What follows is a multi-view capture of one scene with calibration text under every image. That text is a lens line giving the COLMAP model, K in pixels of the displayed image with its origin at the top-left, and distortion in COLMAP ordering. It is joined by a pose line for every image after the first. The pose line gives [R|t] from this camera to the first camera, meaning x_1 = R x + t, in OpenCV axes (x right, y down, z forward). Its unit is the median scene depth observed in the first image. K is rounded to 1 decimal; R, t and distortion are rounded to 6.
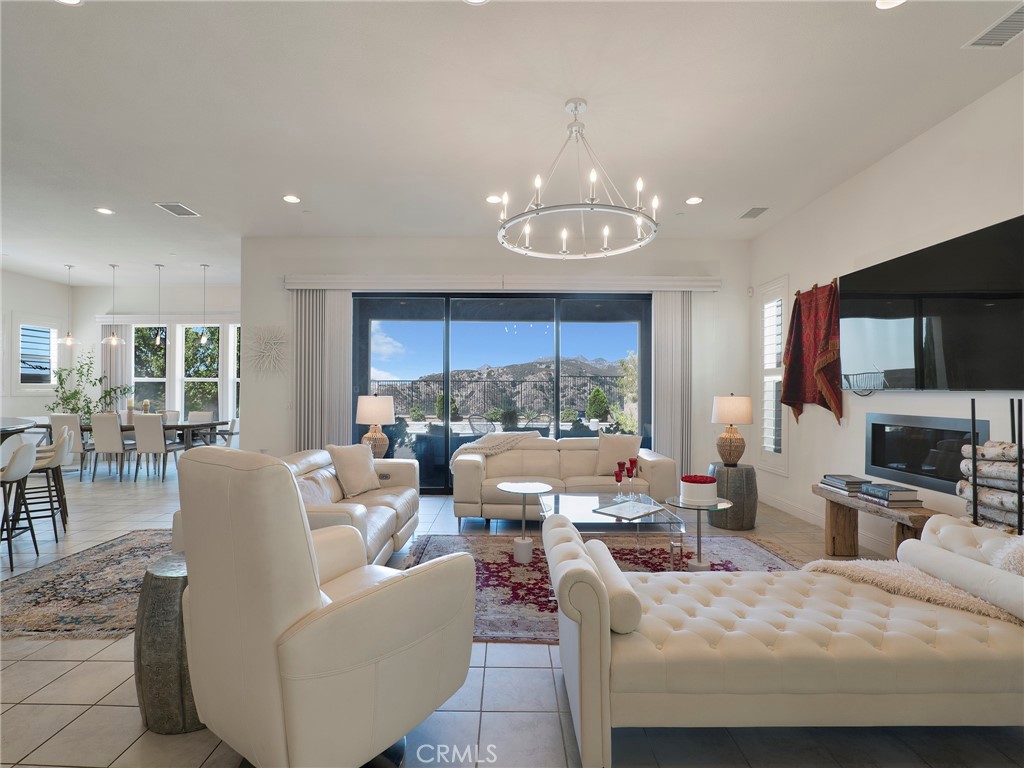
lens RADIAL K [[484.4, 0, 512.0], [0, 484.4, 385.8], [0, 0, 1]] dist [-0.013685, 0.002800]
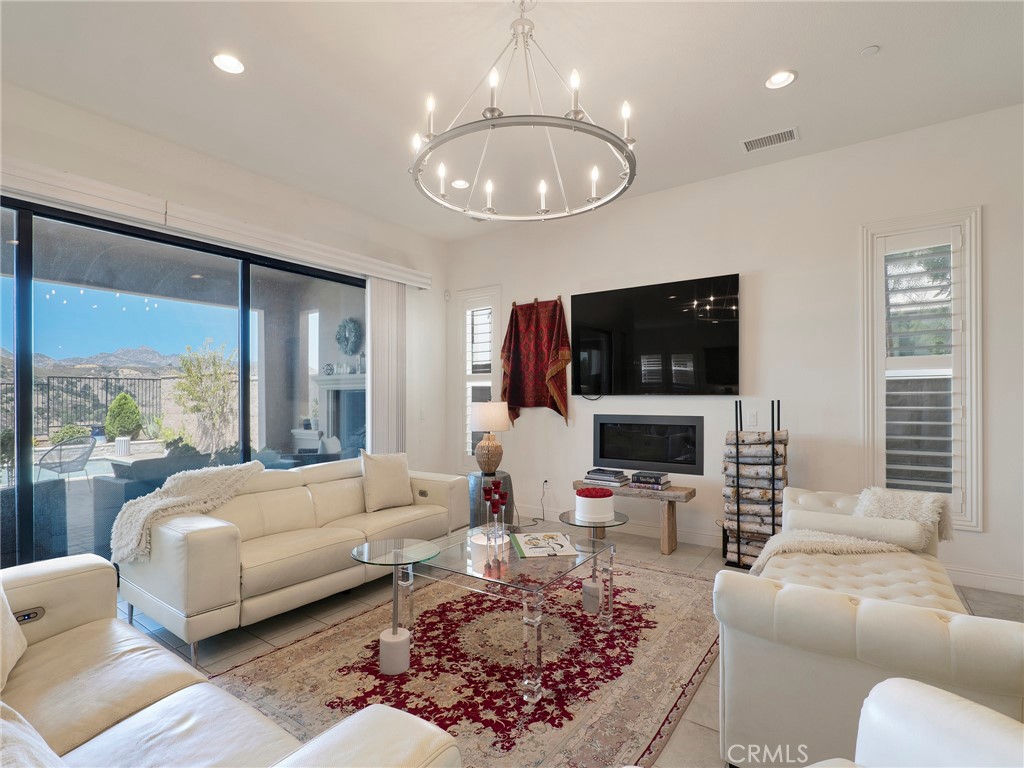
lens RADIAL K [[493.7, 0, 509.8], [0, 493.7, 395.8], [0, 0, 1]] dist [-0.018780, -0.000185]
pose [[0.585042, -0.004413, 0.810991, -0.298964], [-0.002051, 0.999974, 0.006921, 0.002379], [-0.811000, -0.005712, 0.585018, 0.374735]]
